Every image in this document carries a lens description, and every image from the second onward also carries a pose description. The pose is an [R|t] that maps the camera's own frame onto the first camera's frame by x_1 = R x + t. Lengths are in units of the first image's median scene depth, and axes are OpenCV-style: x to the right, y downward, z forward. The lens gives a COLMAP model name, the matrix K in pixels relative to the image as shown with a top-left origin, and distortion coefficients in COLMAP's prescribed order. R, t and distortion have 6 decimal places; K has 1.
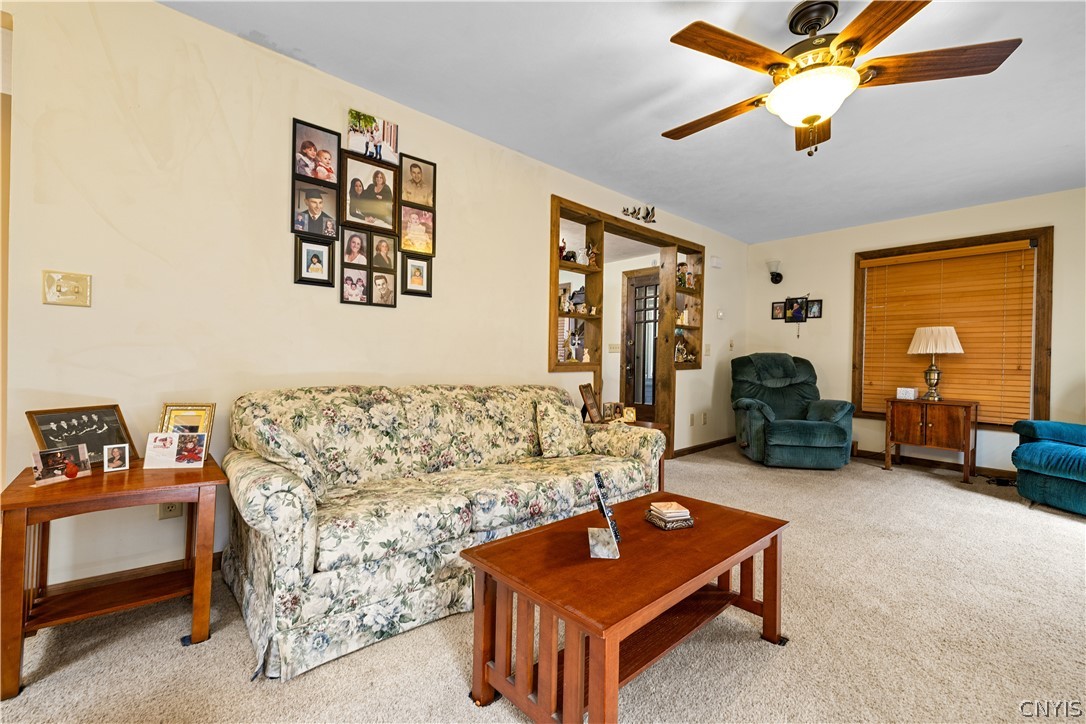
lens RADIAL K [[462.8, 0, 541.1], [0, 462.8, 363.0], [0, 0, 1]] dist [0.001678, -0.000227]
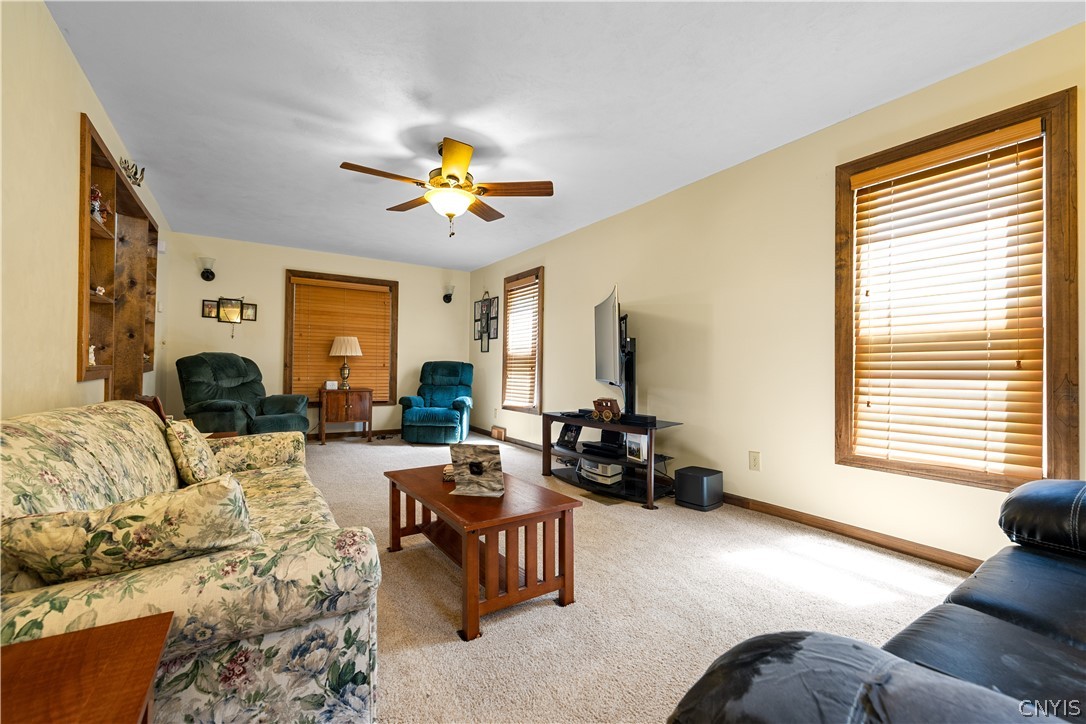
lens RADIAL K [[462.8, 0, 541.7], [0, 462.8, 362.8], [0, 0, 1]] dist [0.001678, -0.000227]
pose [[0.145659, -0.007661, 0.989305, -0.423141], [-0.002984, 0.999962, 0.008183, -0.011307], [-0.989330, -0.004144, 0.145631, 0.195969]]
